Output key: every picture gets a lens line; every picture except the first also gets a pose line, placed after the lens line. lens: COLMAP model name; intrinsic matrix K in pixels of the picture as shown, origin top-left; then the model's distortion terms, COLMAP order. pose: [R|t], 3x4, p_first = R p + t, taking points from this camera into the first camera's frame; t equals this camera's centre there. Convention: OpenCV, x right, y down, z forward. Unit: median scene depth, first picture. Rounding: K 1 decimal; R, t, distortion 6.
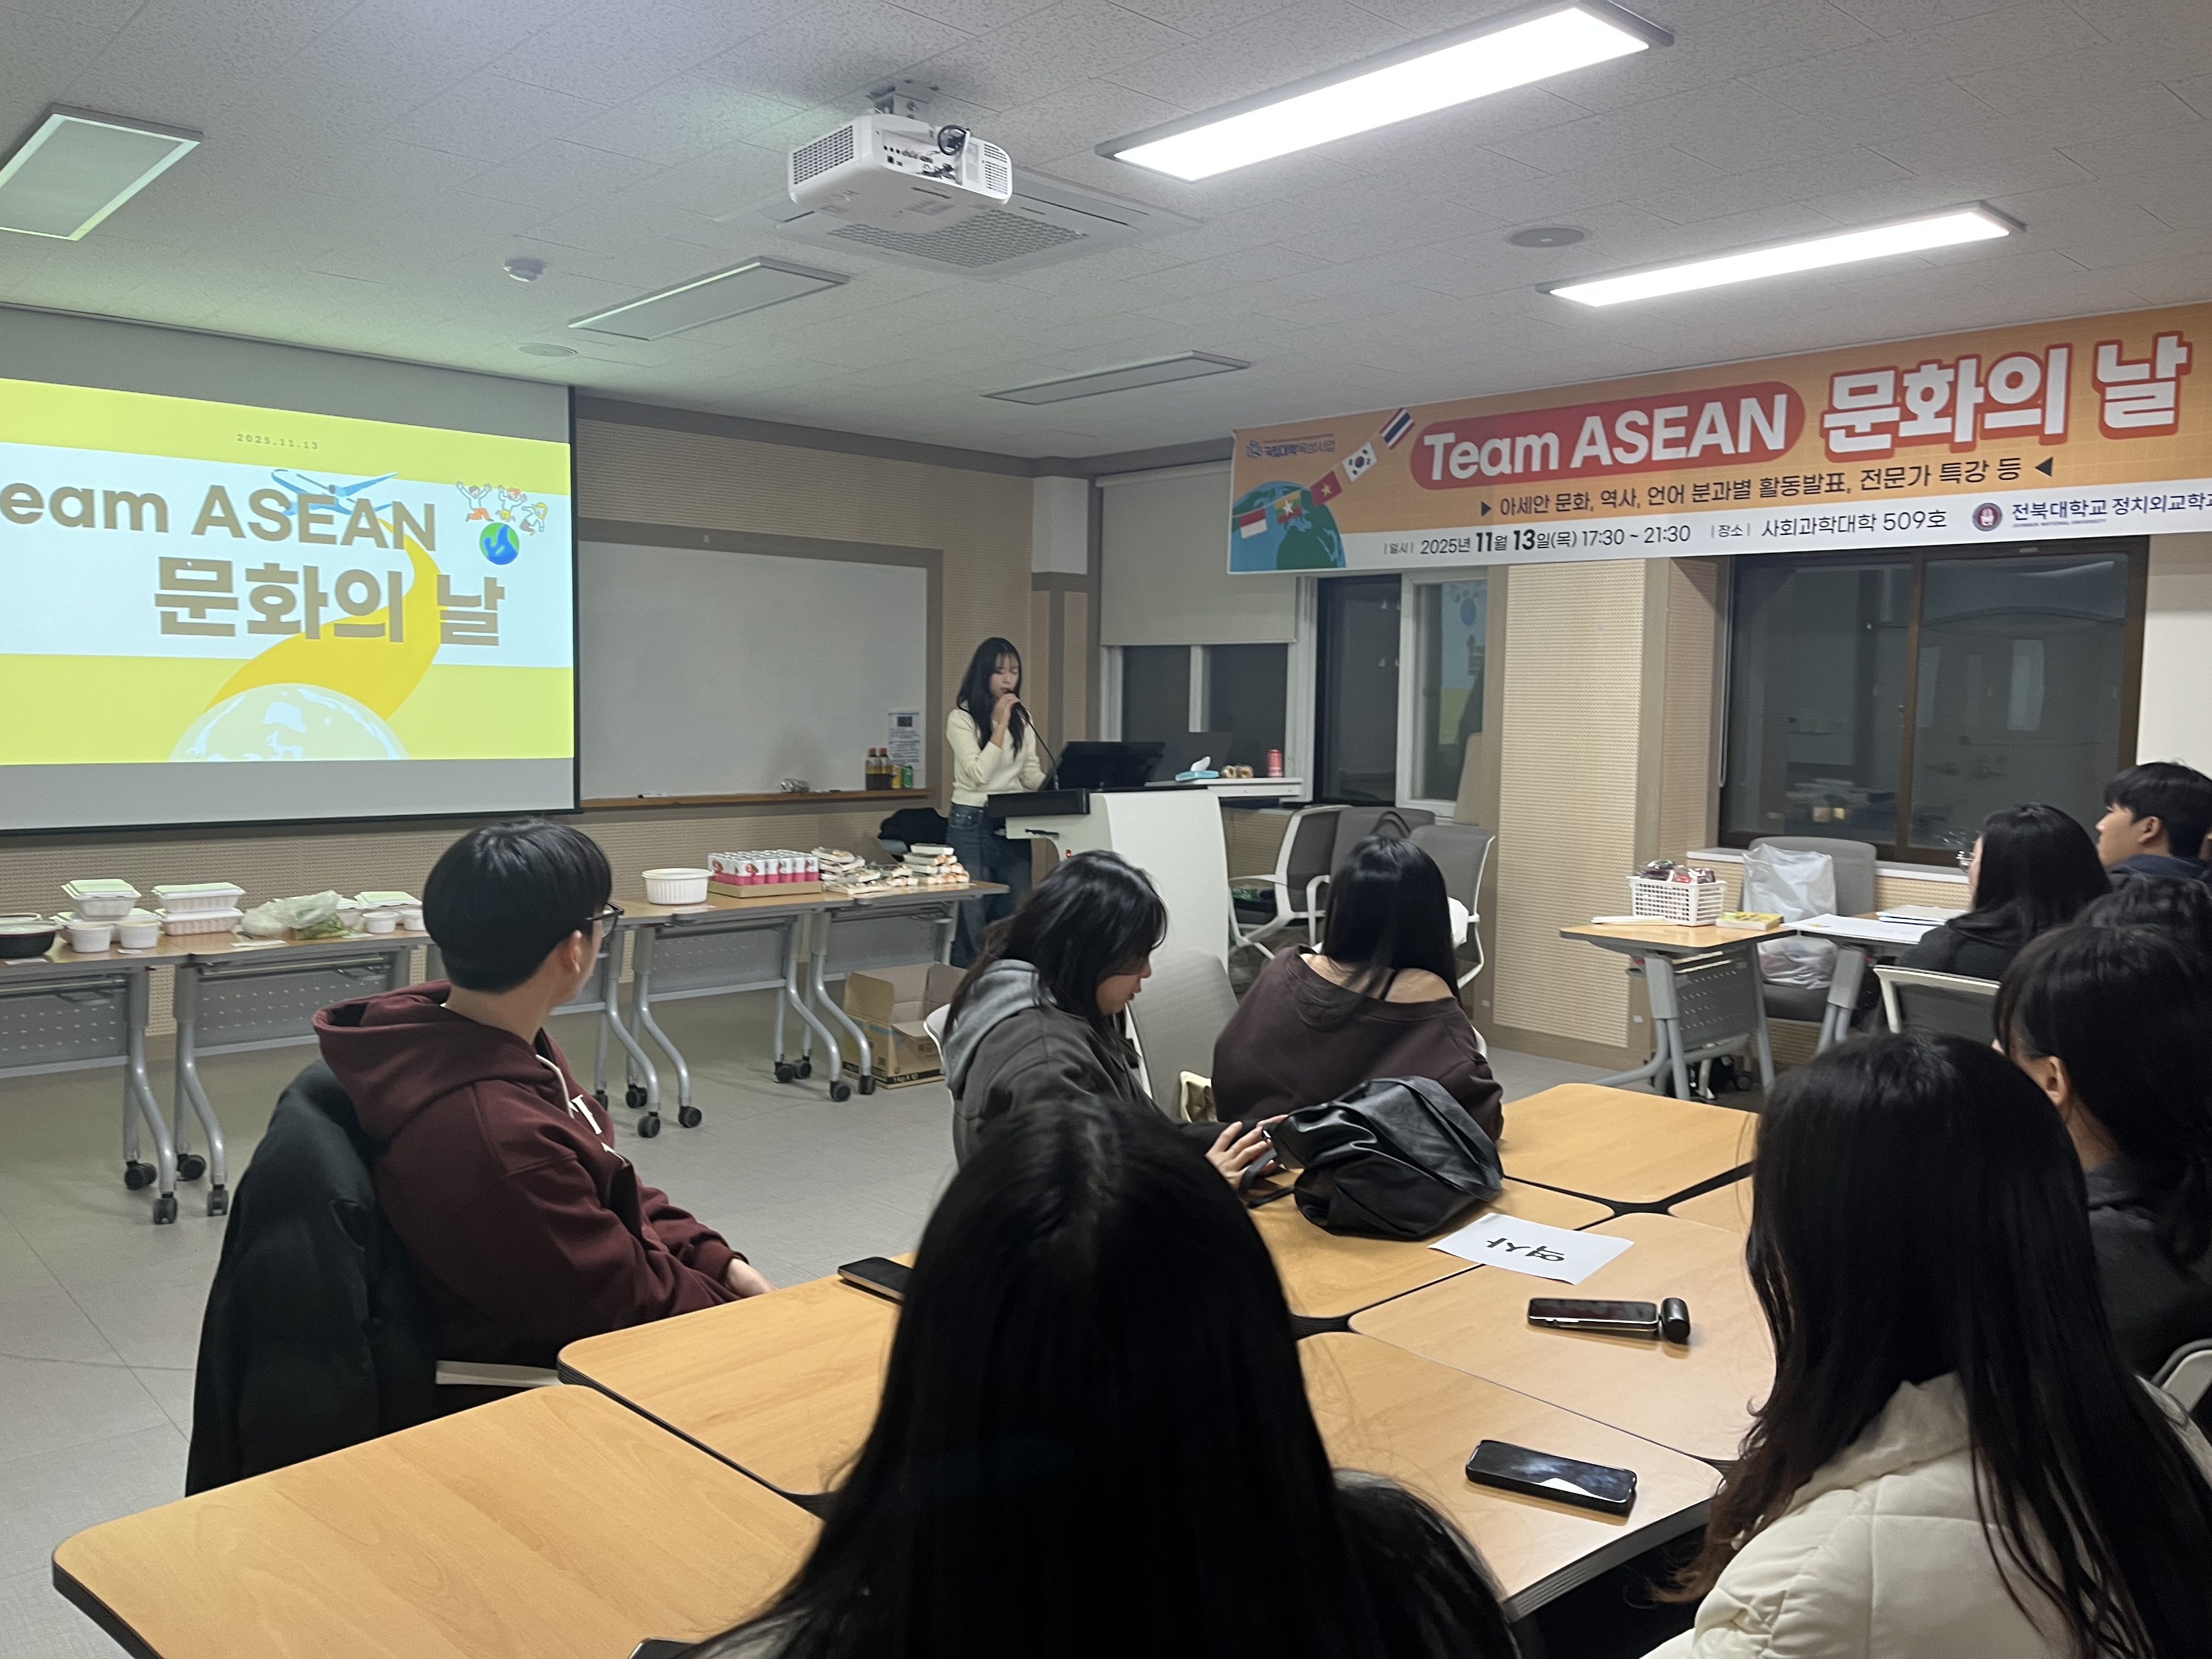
lens RADIAL K [[1686.9, 0, 1089.7], [0, 1686.9, 819.4], [0, 0, 1]] dist [0.064838, -0.039049]
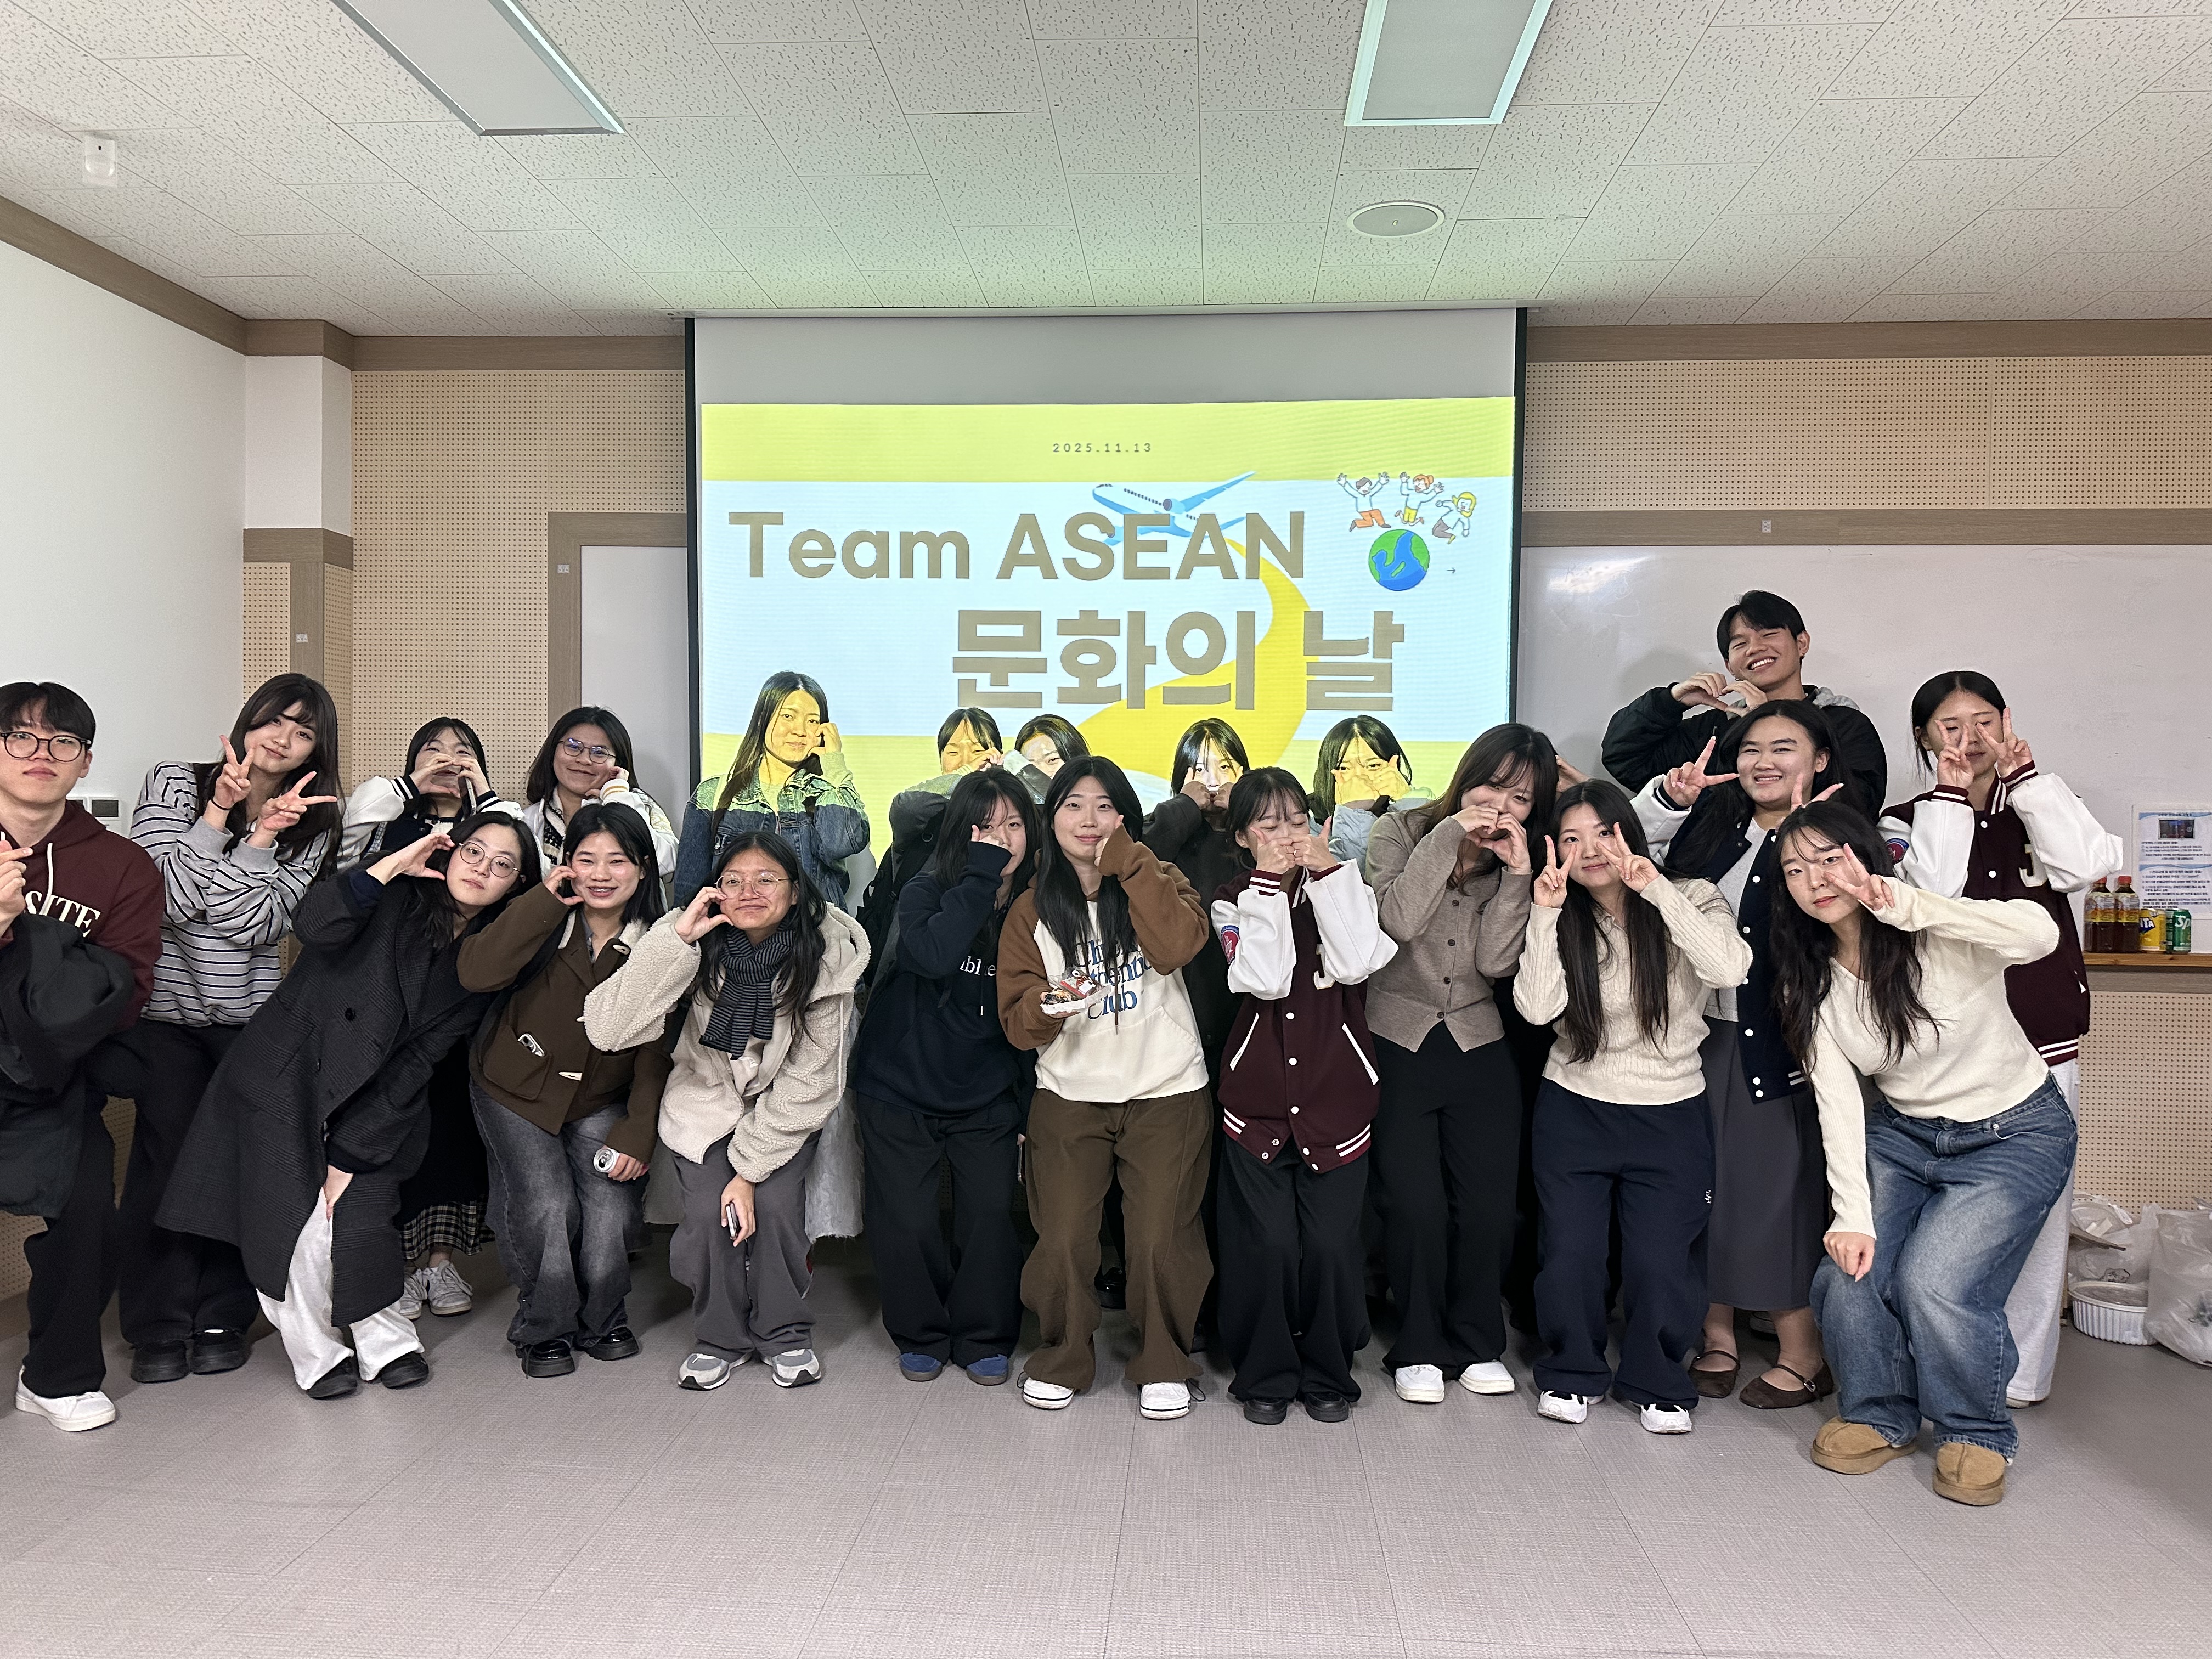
lens RADIAL K [[1548.2, 0, 1108.3], [0, 1548.2, 883.1], [0, 0, 1]] dist [0.054528, -0.044811]
pose [[0.689712, 0.023497, -0.723702, 0.027143], [-0.055242, 0.998268, -0.020236, -0.015844], [0.721973, 0.053935, 0.689816, 0.540250]]
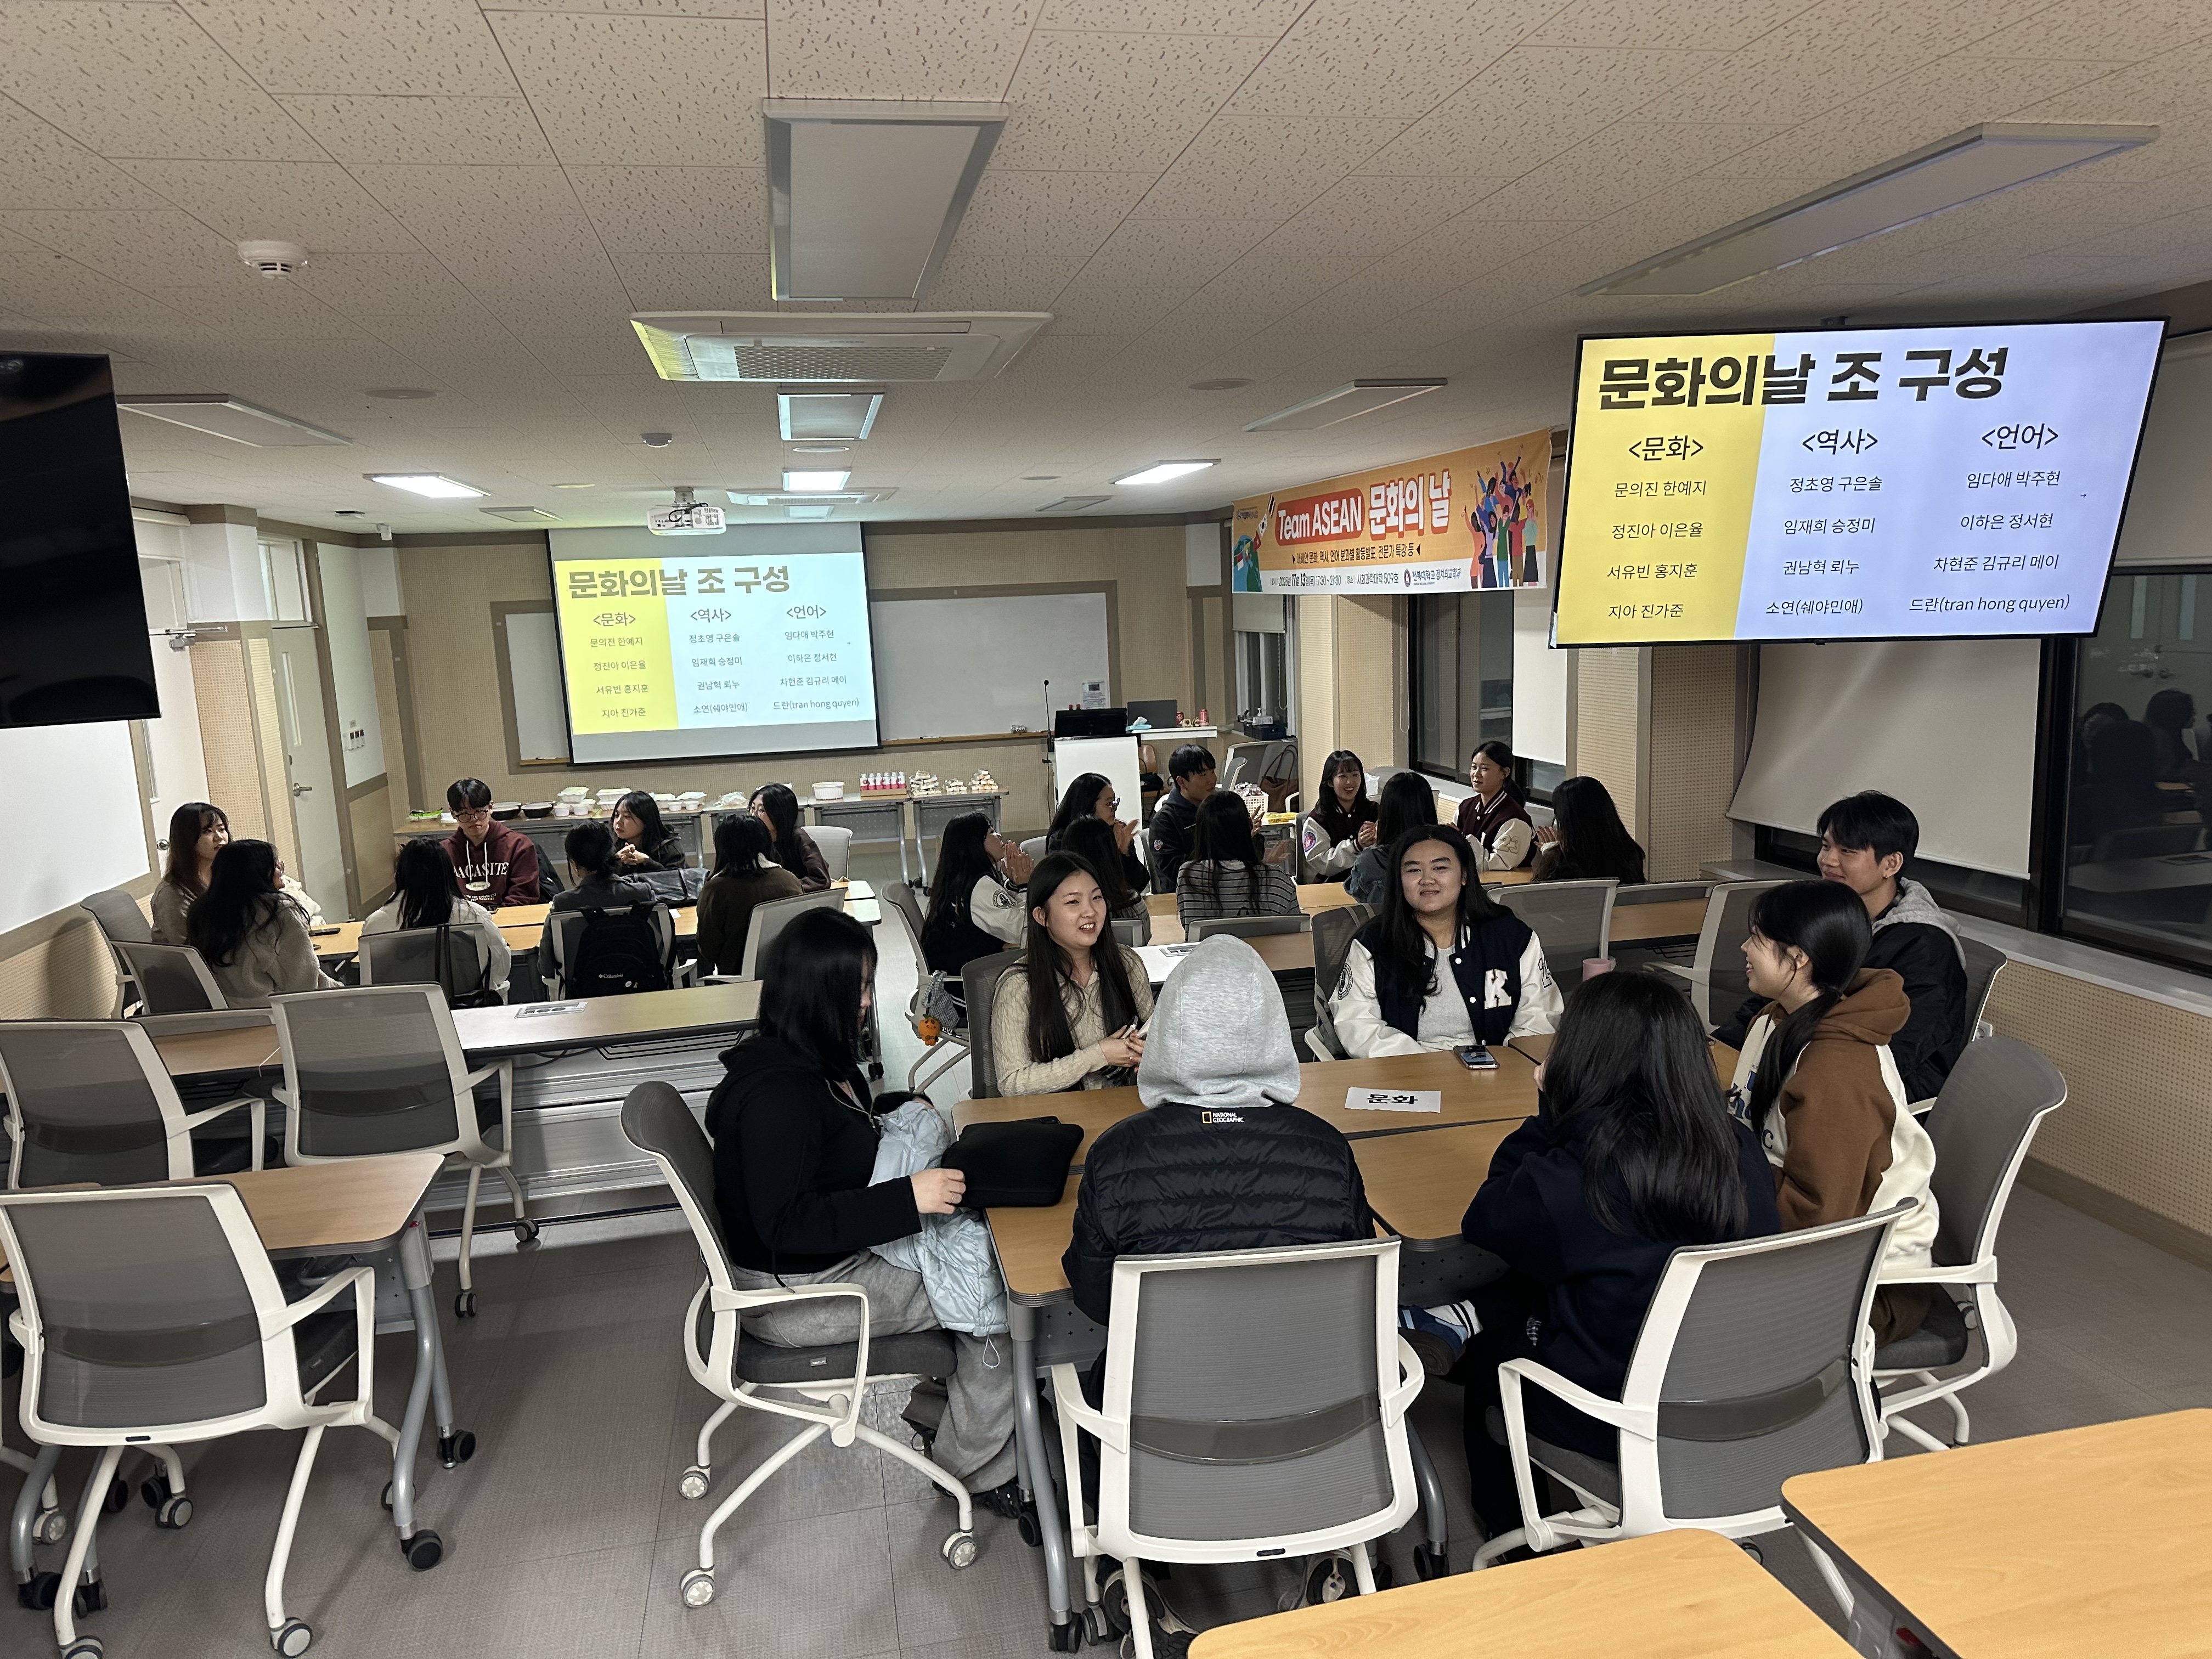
lens RADIAL K [[1548.2, 0, 1126.6], [0, 1548.2, 837.0], [0, 0, 1]] dist [0.054528, -0.044811]
pose [[0.865309, 0.023796, -0.500674, 0.908255], [0.018747, 0.996637, 0.079767, -0.043679], [0.500889, -0.078409, 0.861953, -0.398152]]
